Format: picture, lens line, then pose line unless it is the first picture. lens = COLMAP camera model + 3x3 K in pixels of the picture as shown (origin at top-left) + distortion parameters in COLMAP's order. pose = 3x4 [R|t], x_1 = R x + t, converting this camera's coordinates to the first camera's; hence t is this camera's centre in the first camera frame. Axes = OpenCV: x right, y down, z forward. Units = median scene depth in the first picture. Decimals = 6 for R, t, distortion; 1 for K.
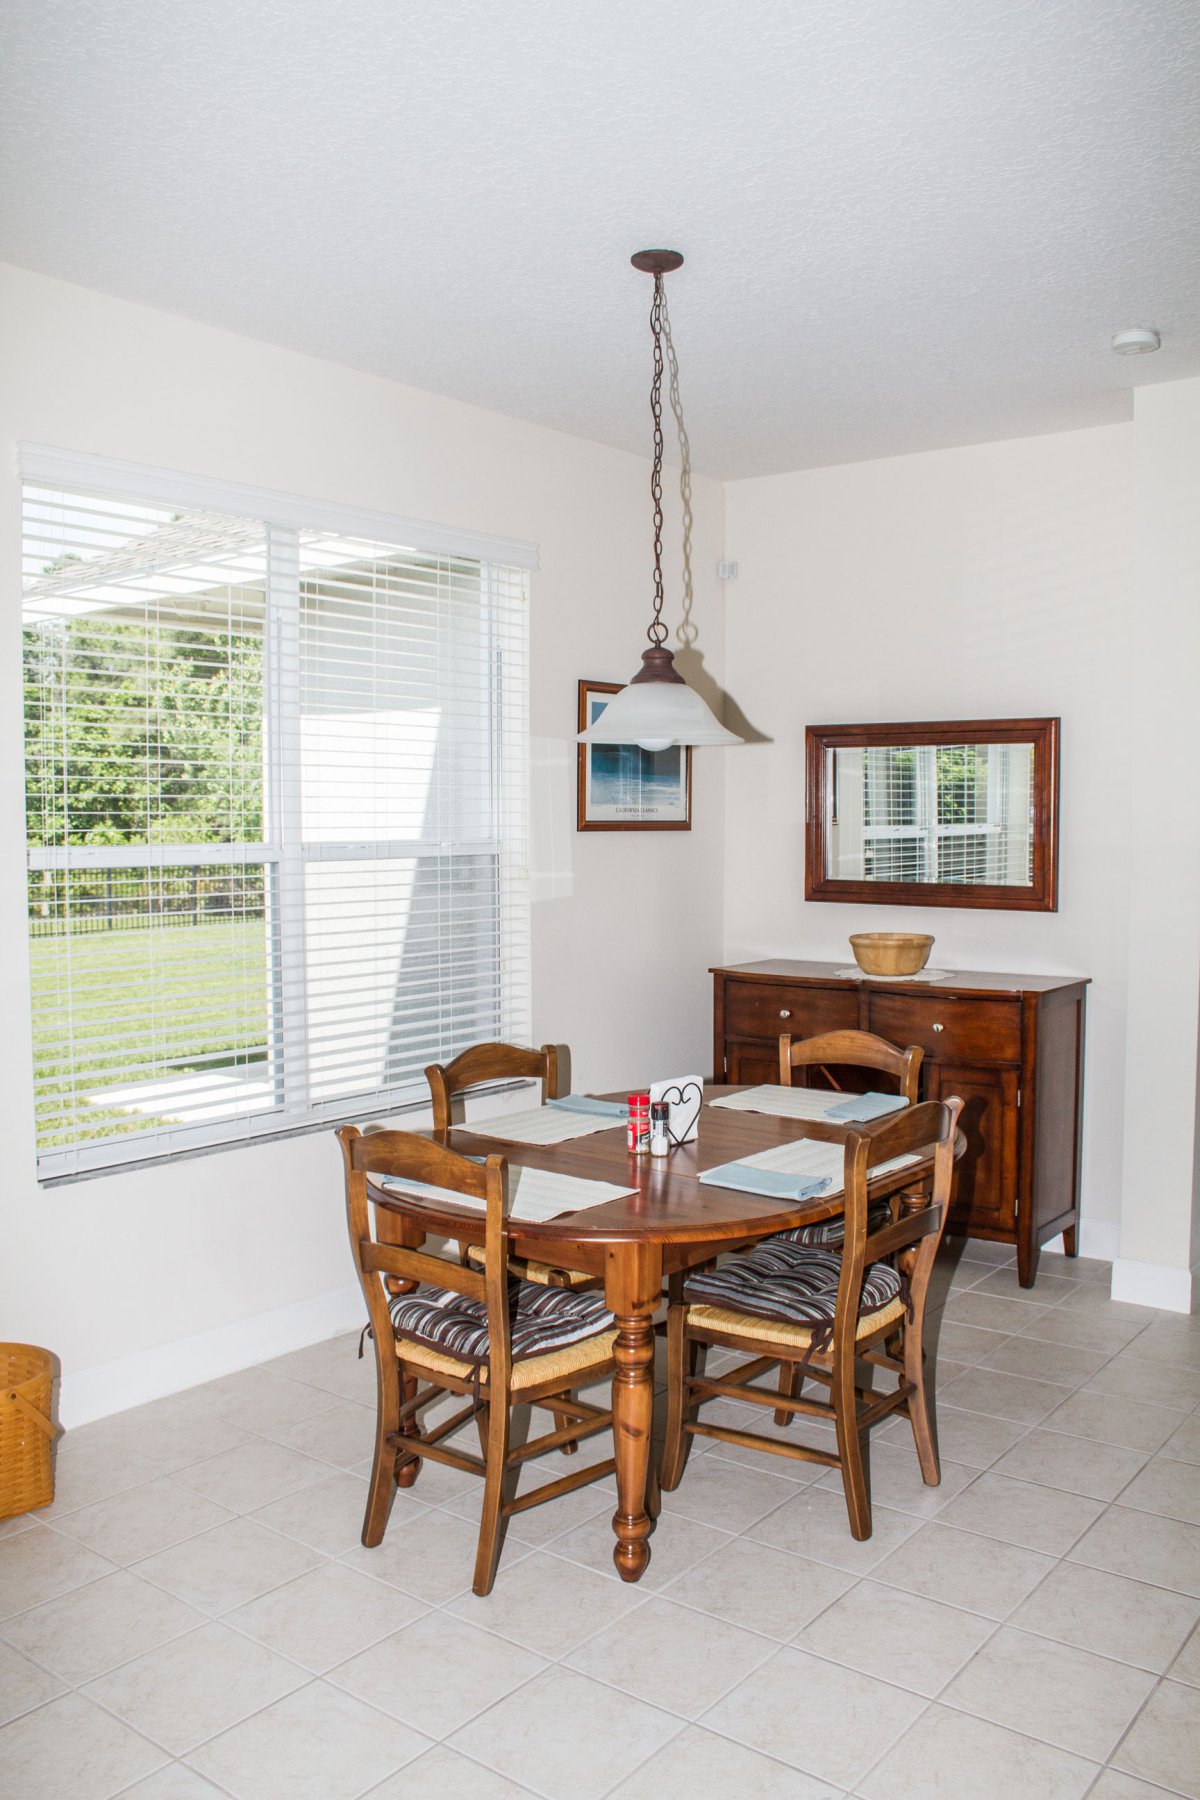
lens RADIAL K [[1466.5, 0, 600.0], [0, 1466.5, 900.0], [0, 0, 1]] dist [-0.175461, 0.160231]
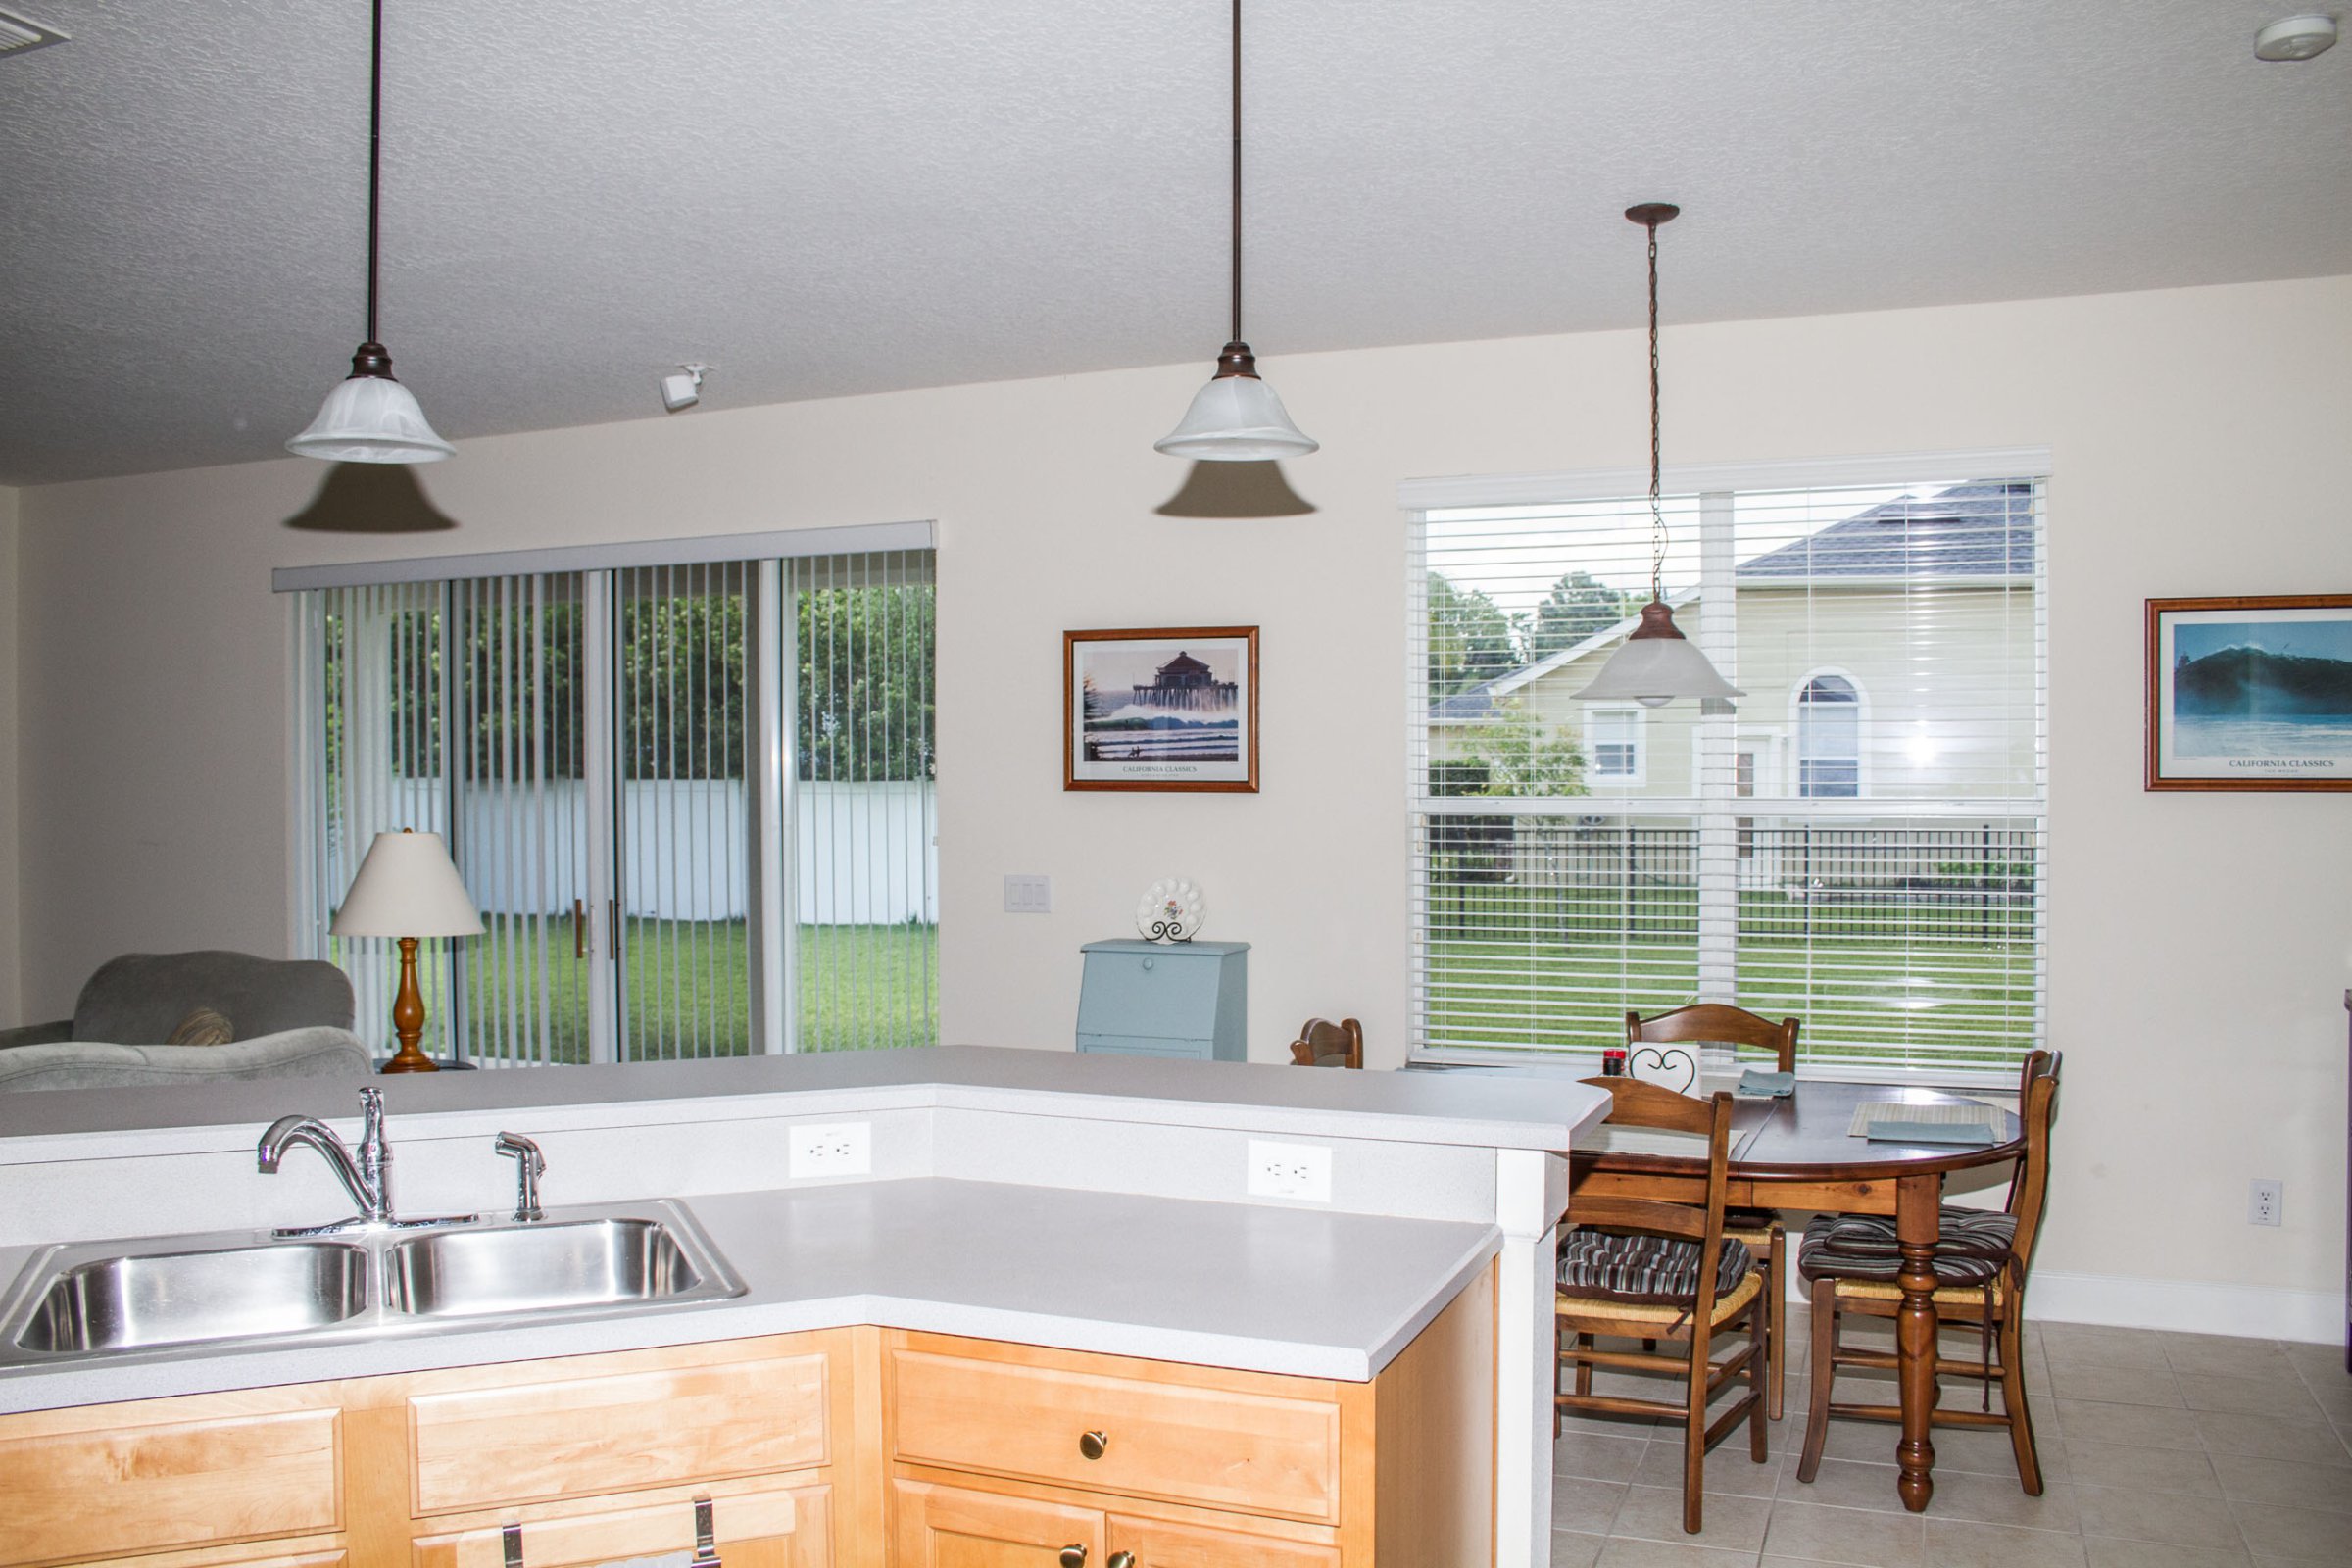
lens RADIAL K [[1916.3, 0, 1140.0], [0, 1916.3, 799.5], [0, 0, 1]] dist [-0.175461, 0.160231]
pose [[0.261406, 0.015321, -0.965107, 0.935896], [-0.051543, 0.998669, 0.001893, -0.019540], [0.963852, 0.049250, 0.261848, 0.260860]]
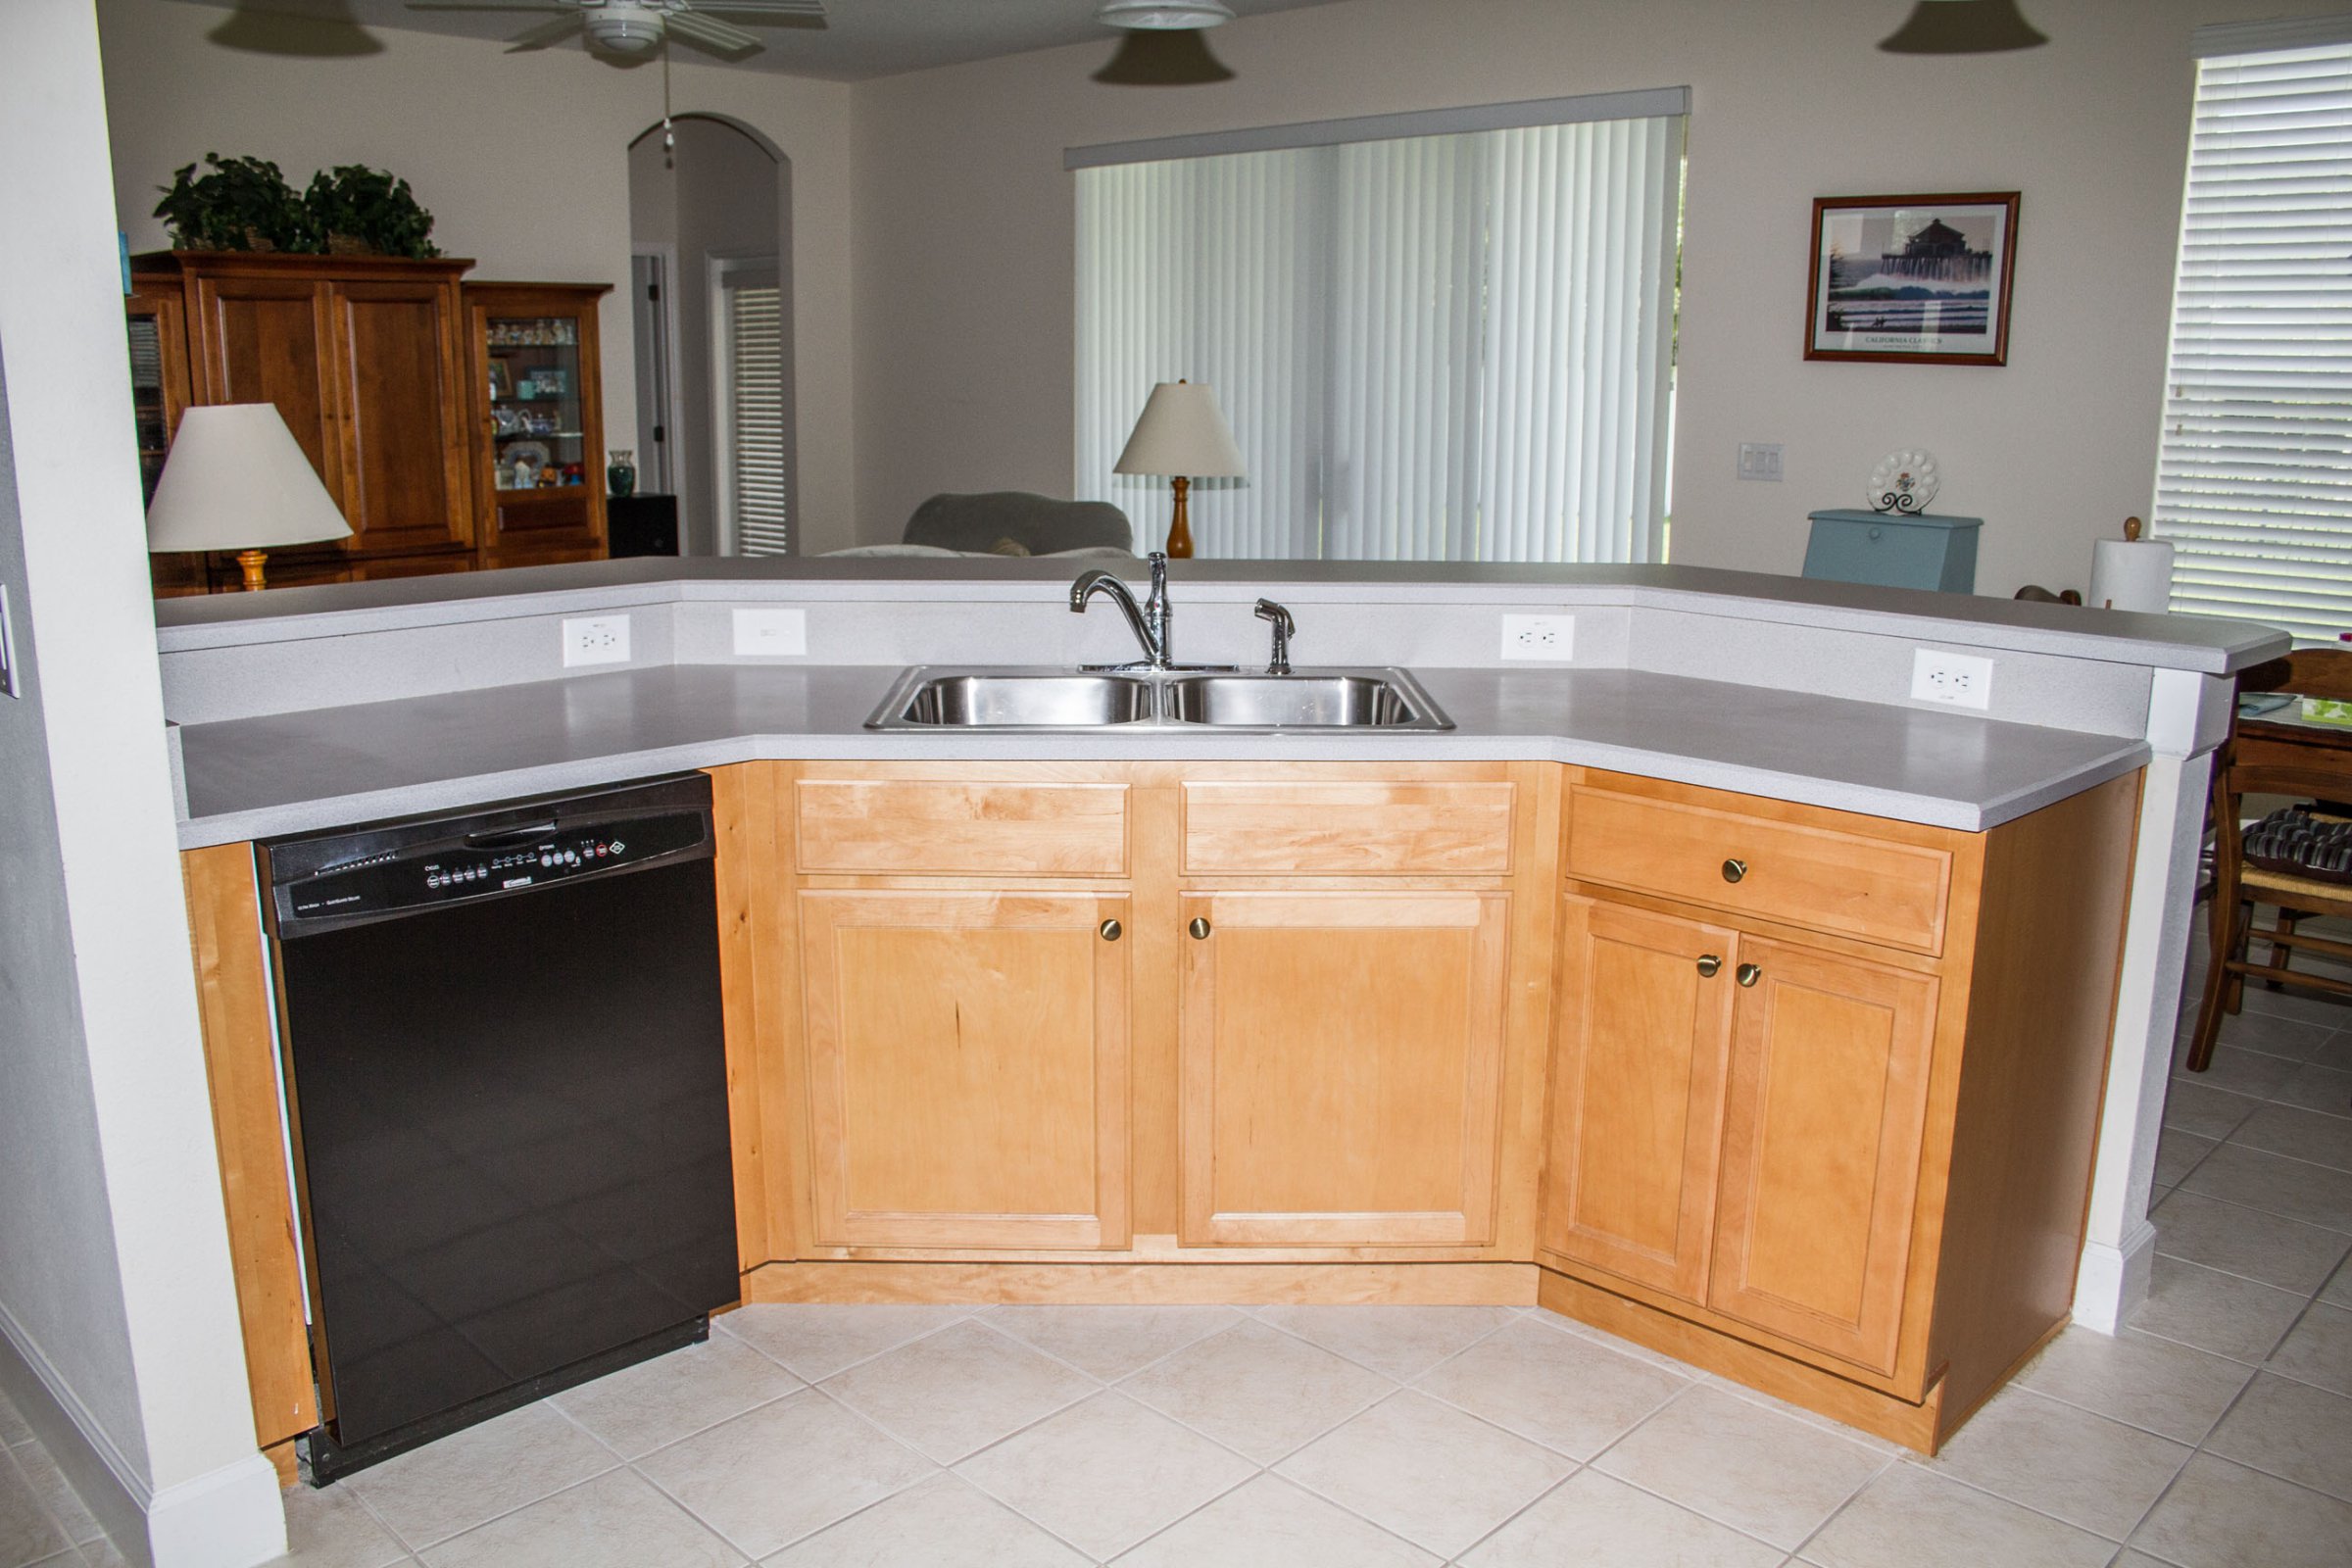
lens RADIAL K [[1907.7, 0, 1151.4], [0, 1907.7, 791.7], [0, 0, 1]] dist [-0.151782, 0.118731]
pose [[-0.120250, 0.220343, -0.967982, 1.033386], [-0.062609, 0.971433, 0.228907, 0.005269], [0.990767, 0.088130, -0.103019, 0.266359]]
